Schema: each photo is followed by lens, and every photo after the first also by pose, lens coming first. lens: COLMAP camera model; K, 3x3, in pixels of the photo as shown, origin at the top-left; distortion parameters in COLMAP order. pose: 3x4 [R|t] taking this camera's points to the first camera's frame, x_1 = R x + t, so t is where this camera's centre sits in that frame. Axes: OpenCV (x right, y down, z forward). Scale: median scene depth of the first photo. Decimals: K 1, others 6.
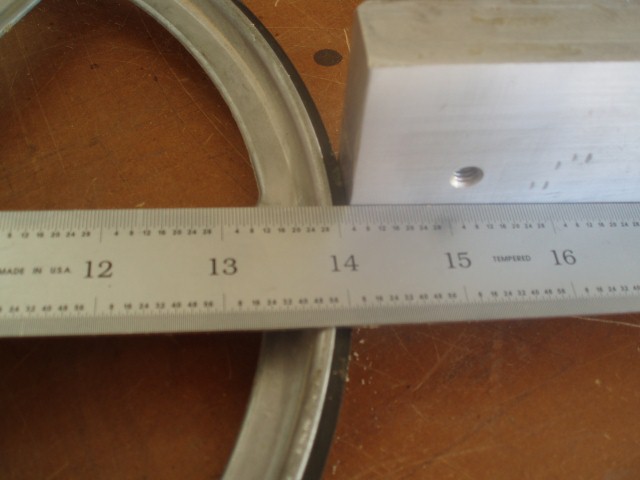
lens RADIAL K [[693.9, 0, 320.0], [0, 693.9, 240.0], [0, 0, 1]] dist [-0.182687, 0.125375]
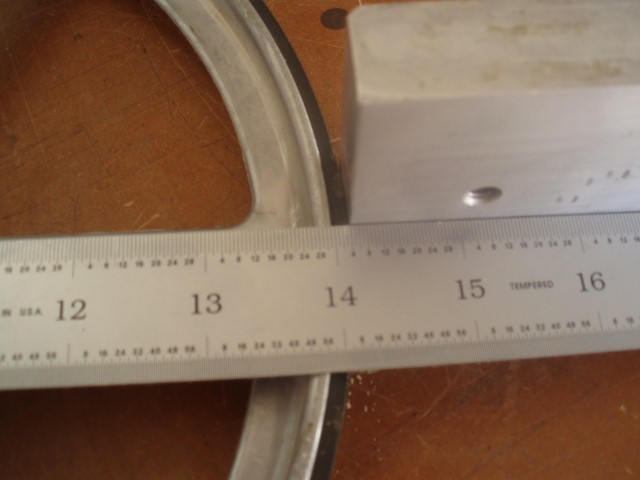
lens RADIAL K [[693.9, 0, 320.0], [0, 693.9, 240.0], [0, 0, 1]] dist [-0.182687, 0.125375]
pose [[0.998294, -0.002642, -0.058336, 0.057395], [0.011684, 0.987812, 0.155214, -0.170002], [0.057215, -0.155631, 0.986157, 0.119904]]
